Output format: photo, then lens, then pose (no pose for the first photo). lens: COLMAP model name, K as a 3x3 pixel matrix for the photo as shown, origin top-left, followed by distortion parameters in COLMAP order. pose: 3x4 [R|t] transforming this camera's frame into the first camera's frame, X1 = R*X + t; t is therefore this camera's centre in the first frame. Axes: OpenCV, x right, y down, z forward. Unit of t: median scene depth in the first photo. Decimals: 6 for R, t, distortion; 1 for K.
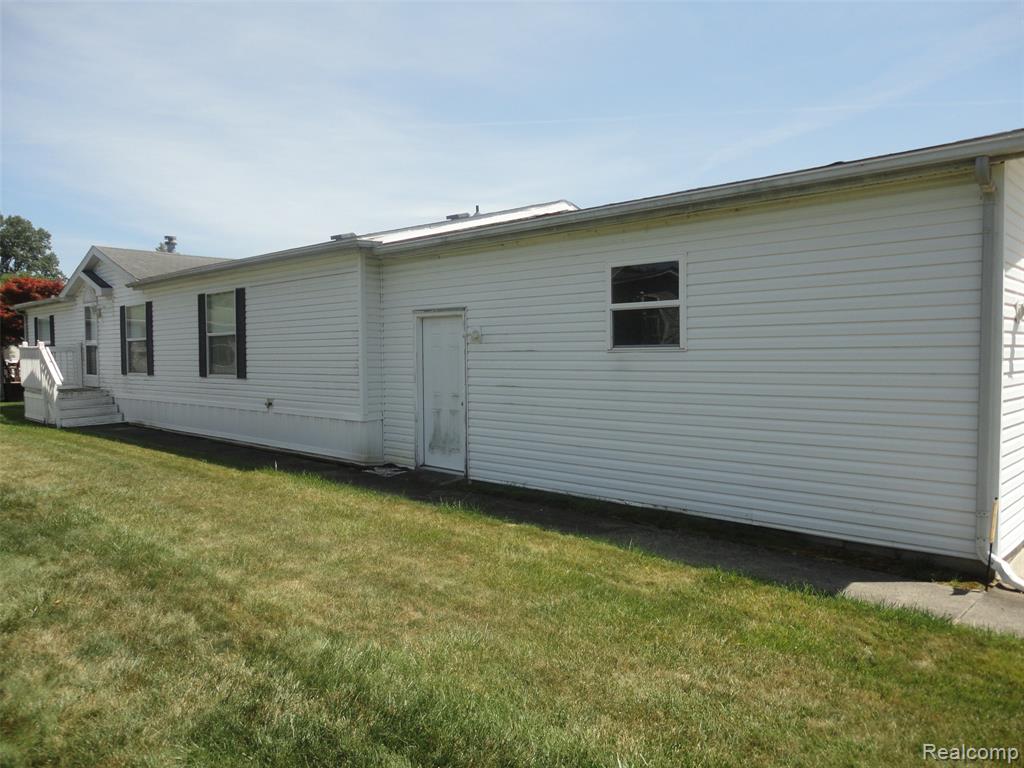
lens RADIAL K [[777.4, 0, 513.1], [0, 777.4, 386.1], [0, 0, 1]] dist [0.016836, 0.008932]
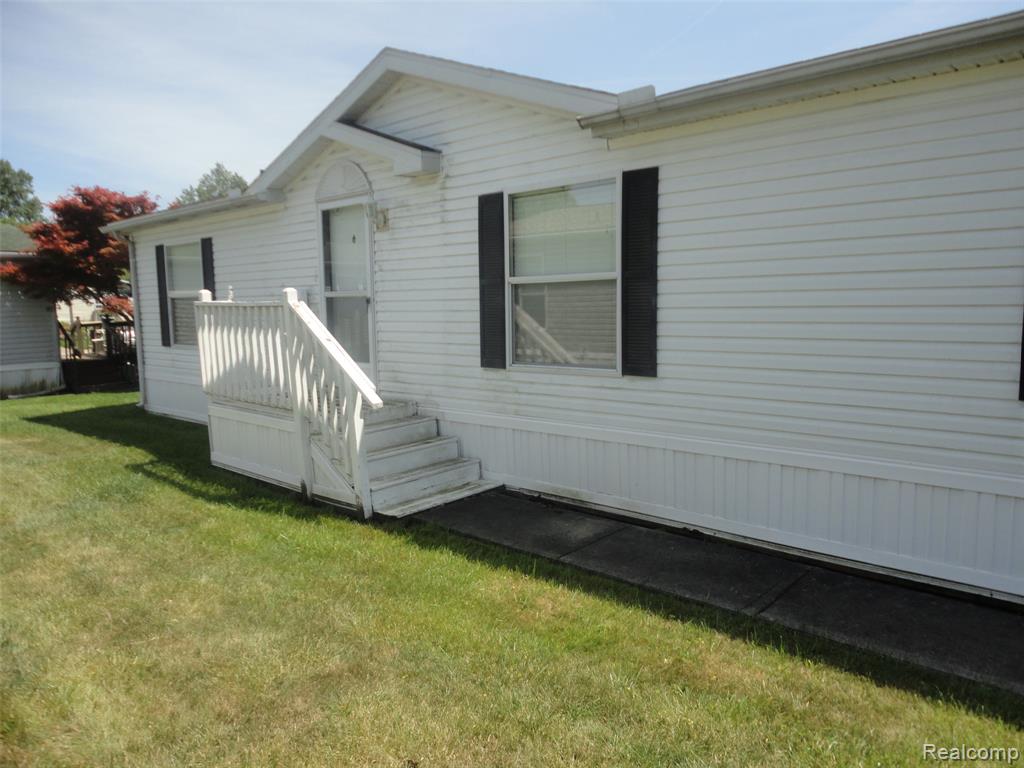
lens RADIAL K [[777.4, 0, 512.9], [0, 777.4, 385.0], [0, 0, 1]] dist [0.016836, 0.008932]
pose [[0.999710, -0.012990, 0.020255, -0.444213], [0.011704, 0.997986, 0.062347, -0.027580], [-0.021024, -0.062092, 0.997849, 0.539092]]
